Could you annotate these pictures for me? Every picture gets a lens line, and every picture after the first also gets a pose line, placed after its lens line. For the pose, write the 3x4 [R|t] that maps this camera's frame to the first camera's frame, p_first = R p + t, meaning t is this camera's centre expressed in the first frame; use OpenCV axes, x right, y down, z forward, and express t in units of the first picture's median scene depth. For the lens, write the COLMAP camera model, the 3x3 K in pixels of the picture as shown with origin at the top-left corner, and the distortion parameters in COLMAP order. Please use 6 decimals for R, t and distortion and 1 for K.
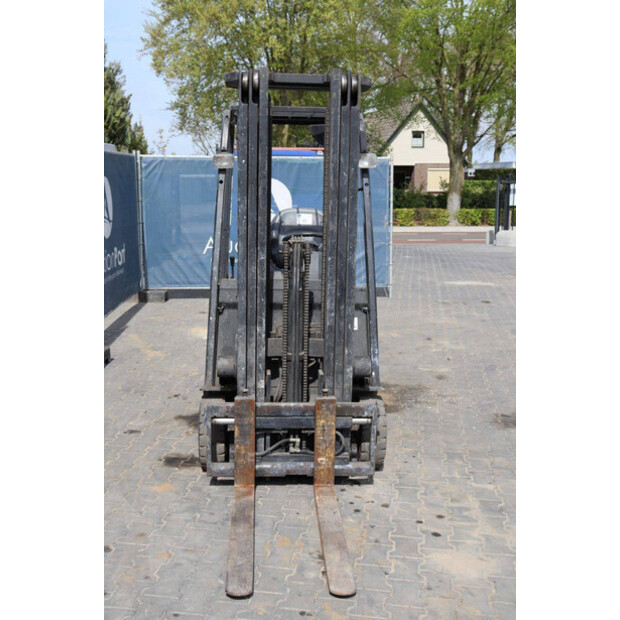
lens RADIAL K [[721.8, 0, 307.7], [0, 721.8, 308.5], [0, 0, 1]] dist [0.008602, 0.000000]
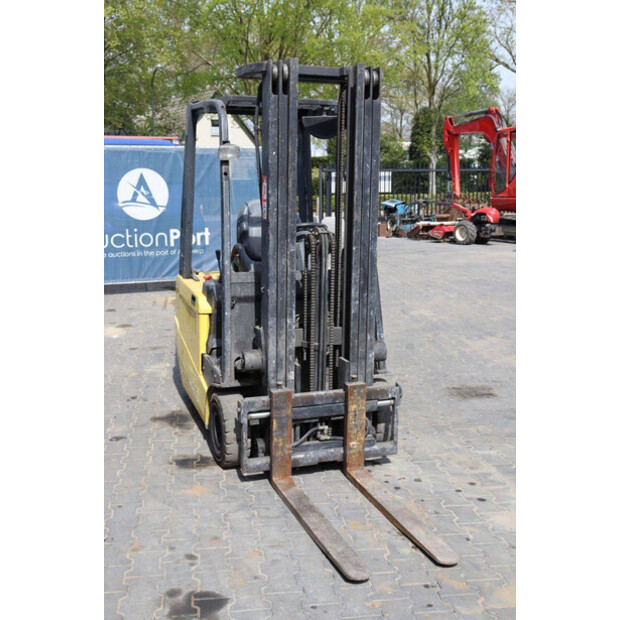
lens RADIAL K [[721.8, 0, 304.0], [0, 721.8, 310.1], [0, 0, 1]] dist [0.008602, 0.000000]
pose [[0.962513, -0.058034, 0.264954, -0.308917], [0.053448, 0.998270, 0.024494, -0.009889], [-0.265917, -0.009414, 0.963950, 0.027887]]
